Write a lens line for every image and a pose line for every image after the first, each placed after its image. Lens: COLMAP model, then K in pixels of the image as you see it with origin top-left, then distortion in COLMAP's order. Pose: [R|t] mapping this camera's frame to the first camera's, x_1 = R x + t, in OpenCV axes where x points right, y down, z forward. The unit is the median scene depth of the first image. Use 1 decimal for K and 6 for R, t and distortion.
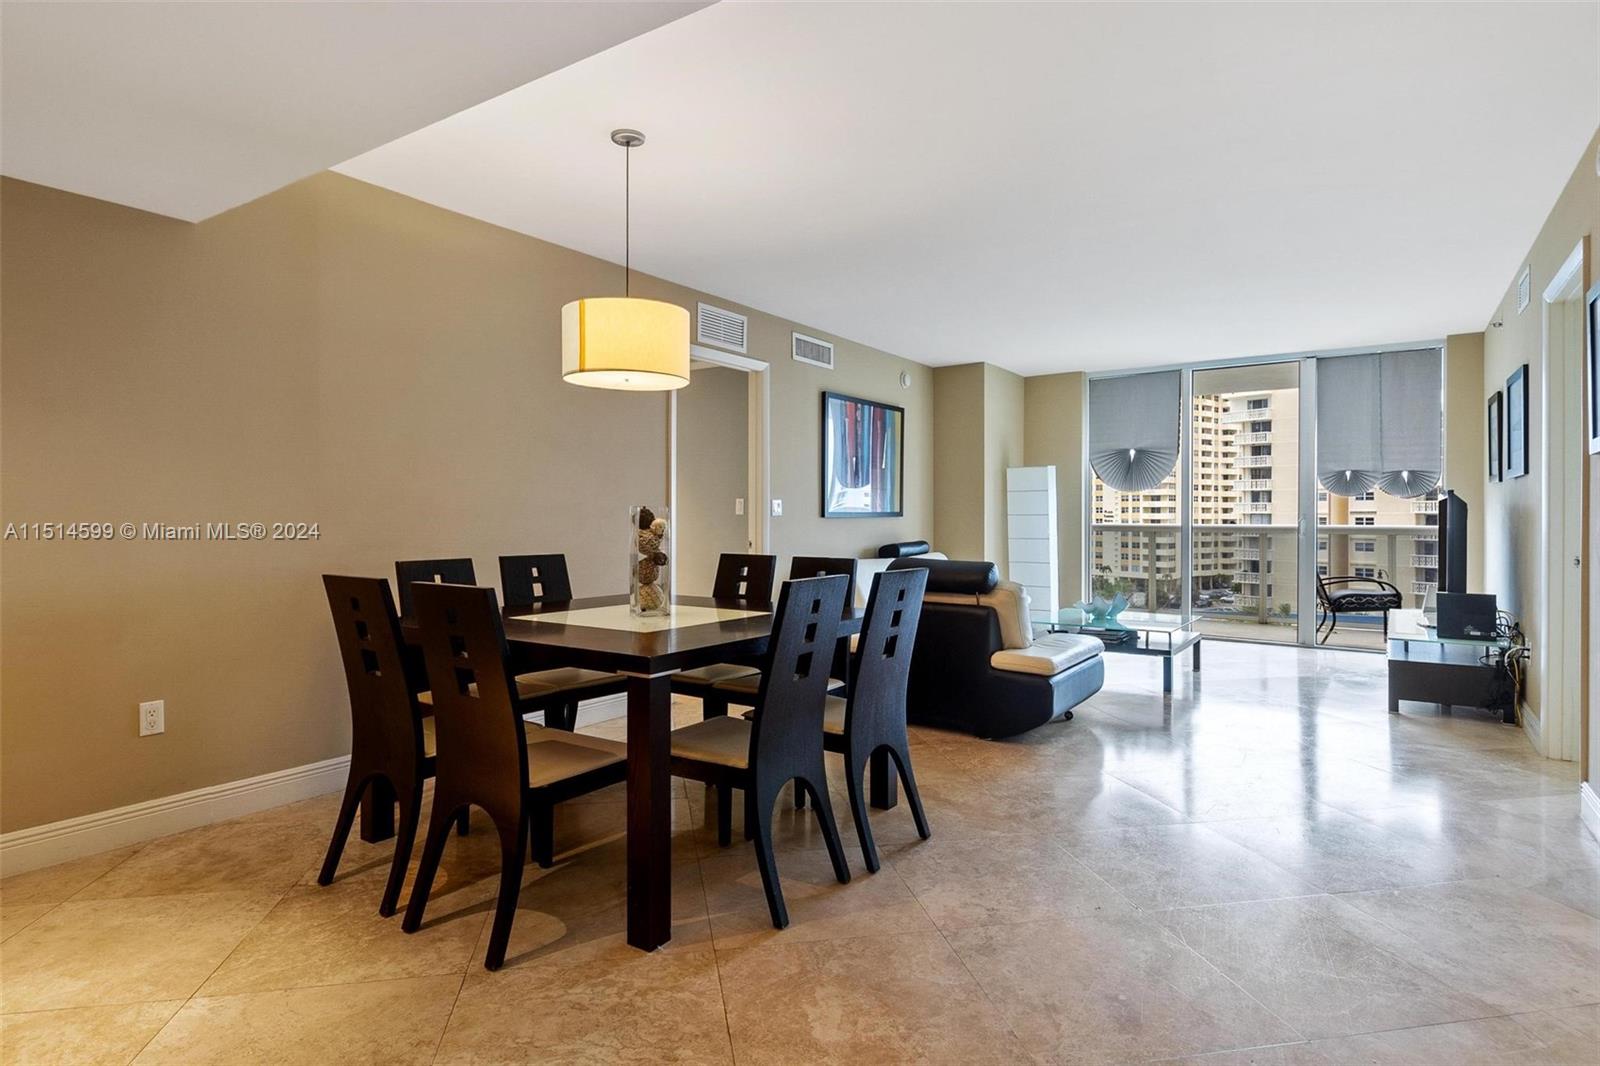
lens RADIAL K [[859.0, 0, 800.7], [0, 859.0, 516.8], [0, 0, 1]] dist [-0.003702, 0.002060]
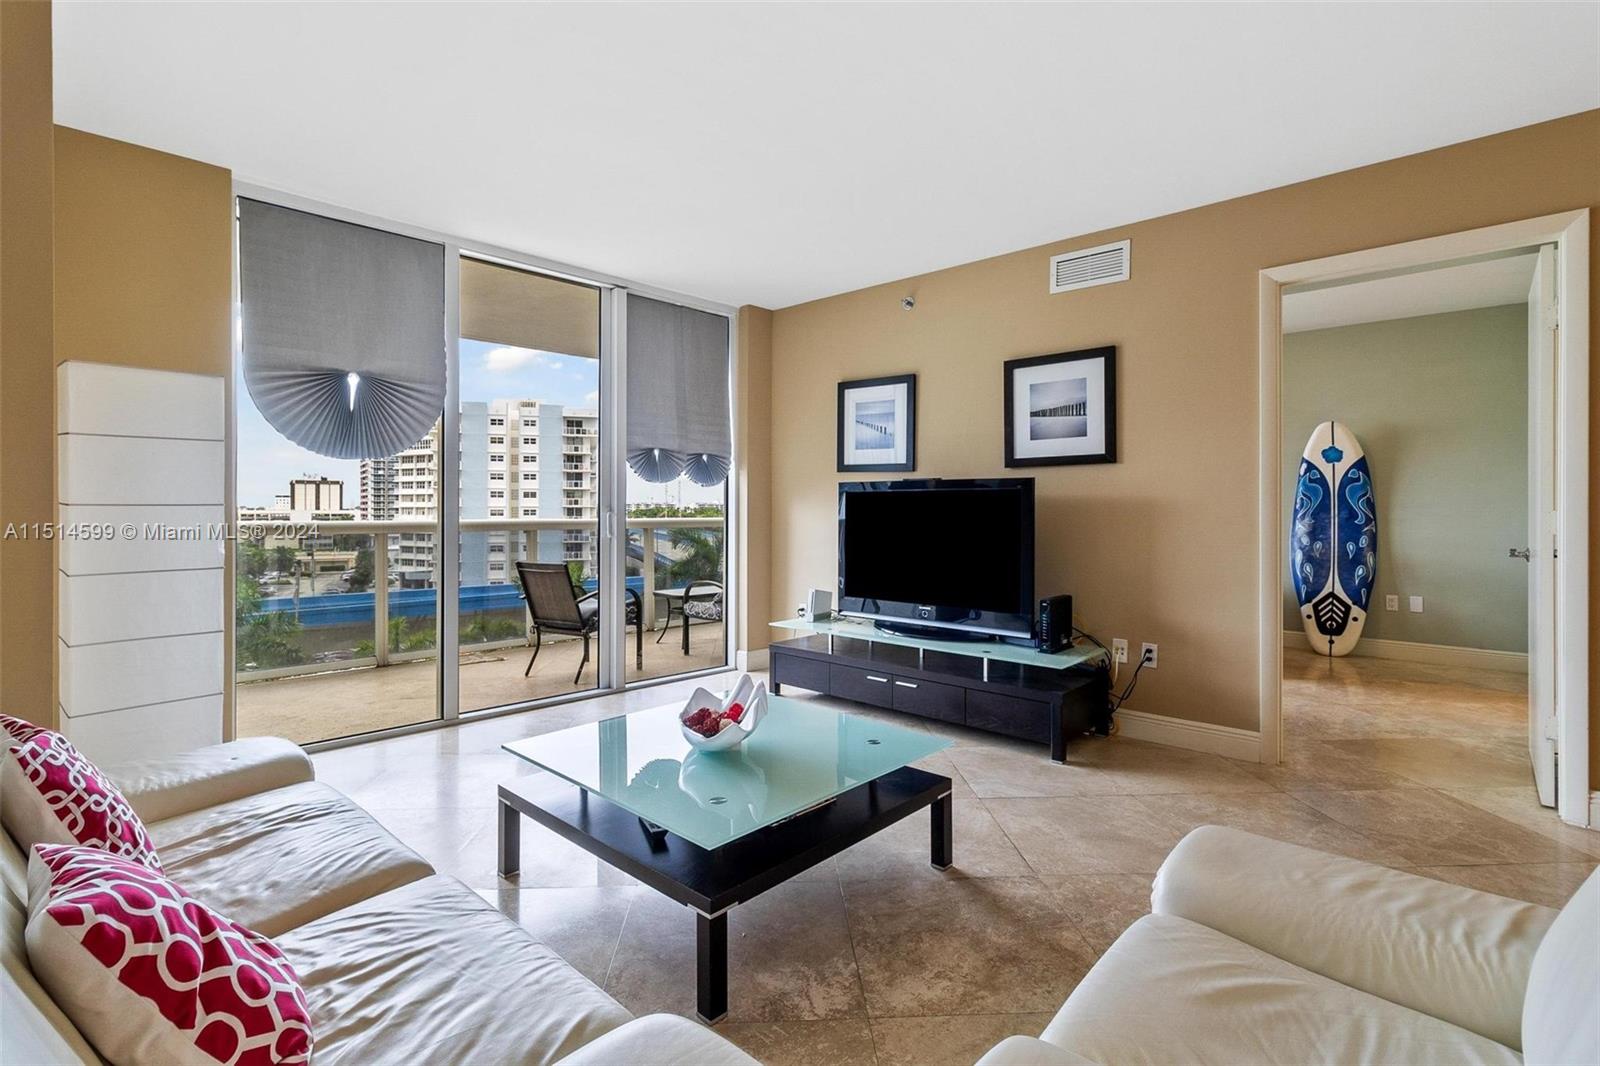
lens RADIAL K [[750.2, 0, 794.8], [0, 750.2, 507.4], [0, 0, 1]] dist [0.004287, 0.000604]
pose [[0.134233, 0.000457, 0.990950, -0.010978], [0.001111, 0.999999, -0.000612, -0.000612], [-0.990949, 0.001183, 0.134232, 0.747107]]
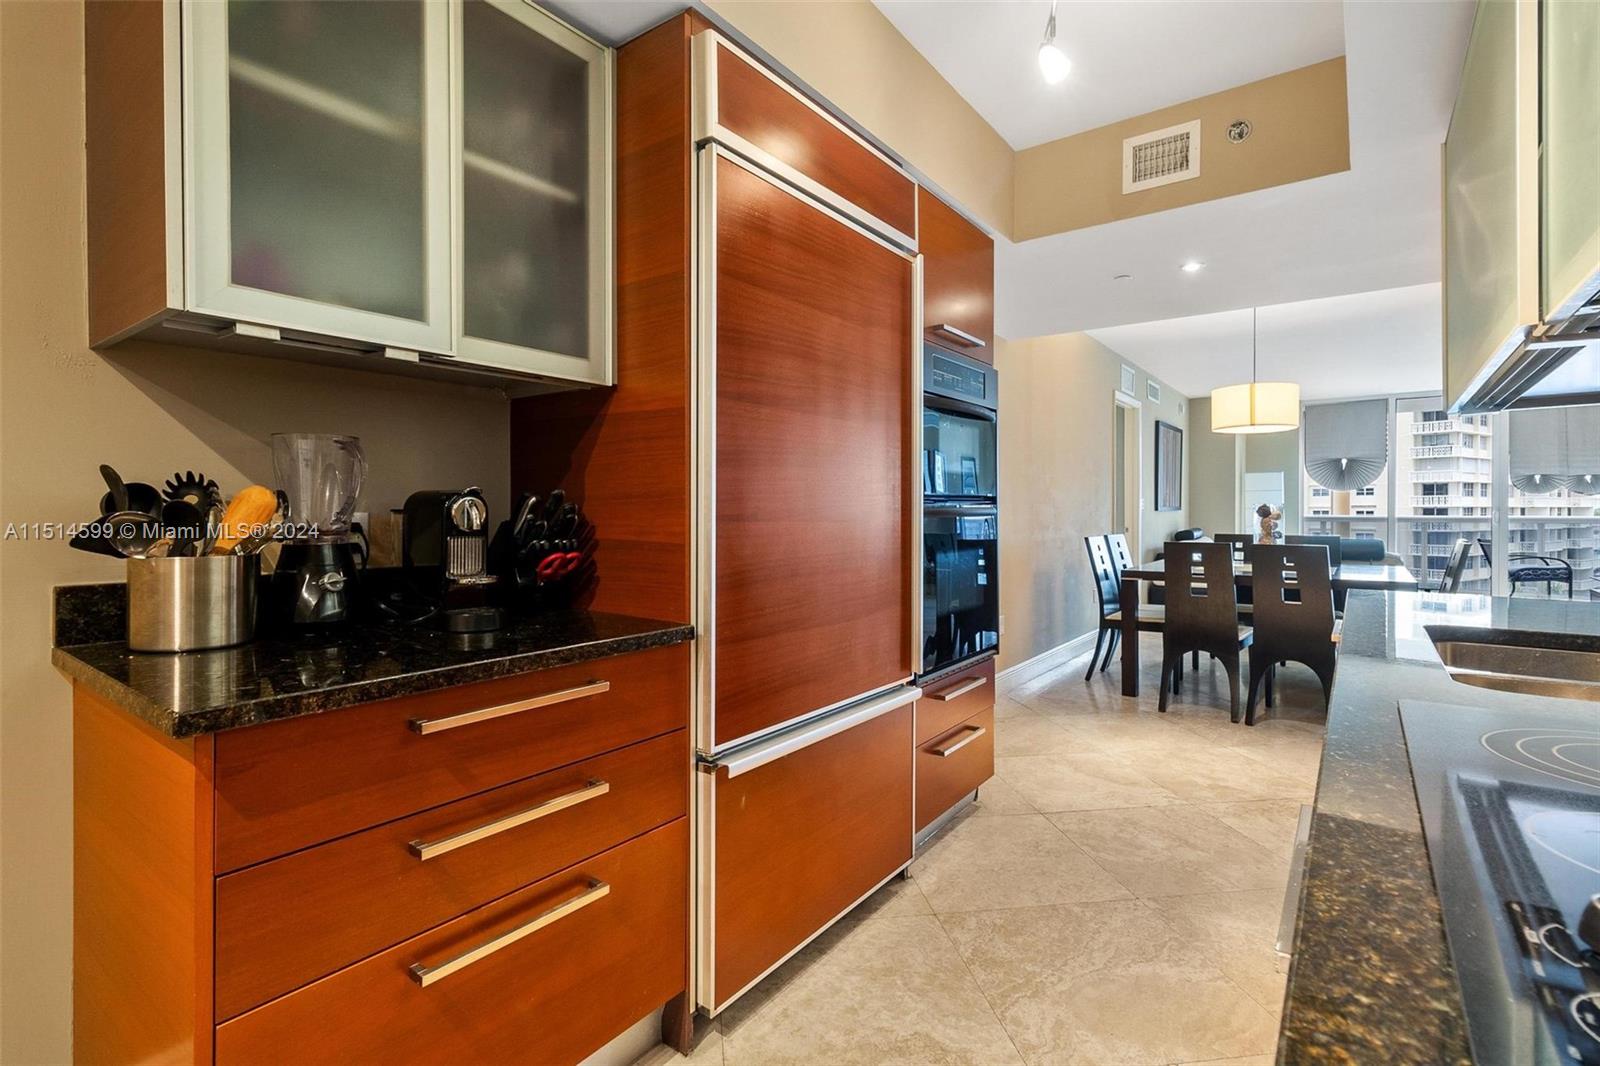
lens RADIAL K [[750.2, 0, 795.8], [0, 750.2, 512.0], [0, 0, 1]] dist [0.004287, 0.000604]
pose [[0.999434, -0.001937, -0.033570, -0.456410], [0.001977, 0.999997, 0.001153, 0.000174], [0.033567, -0.001219, 0.999436, -0.205438]]
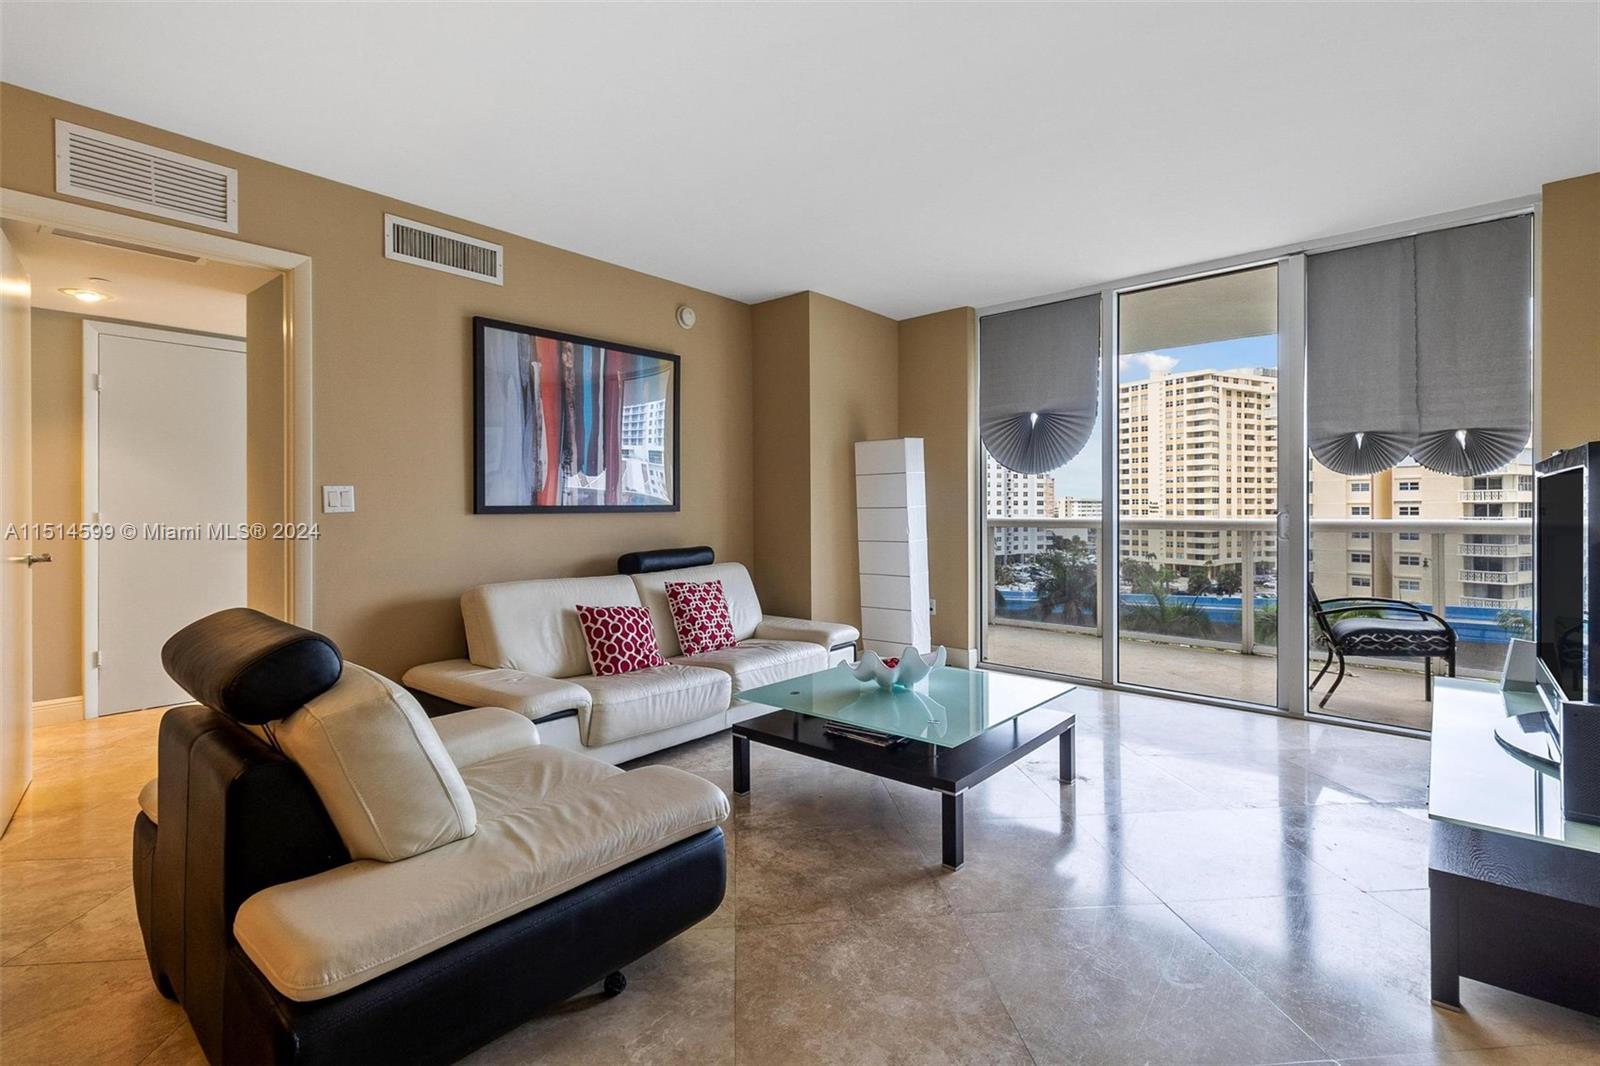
lens RADIAL K [[750.2, 0, 802.1], [0, 750.2, 508.9], [0, 0, 1]] dist [0.004287, 0.000604]
pose [[0.995107, -0.005465, -0.098651, 0.279954], [0.005393, 0.999985, -0.000998, -0.001058], [0.098655, 0.000461, 0.995122, 0.405148]]
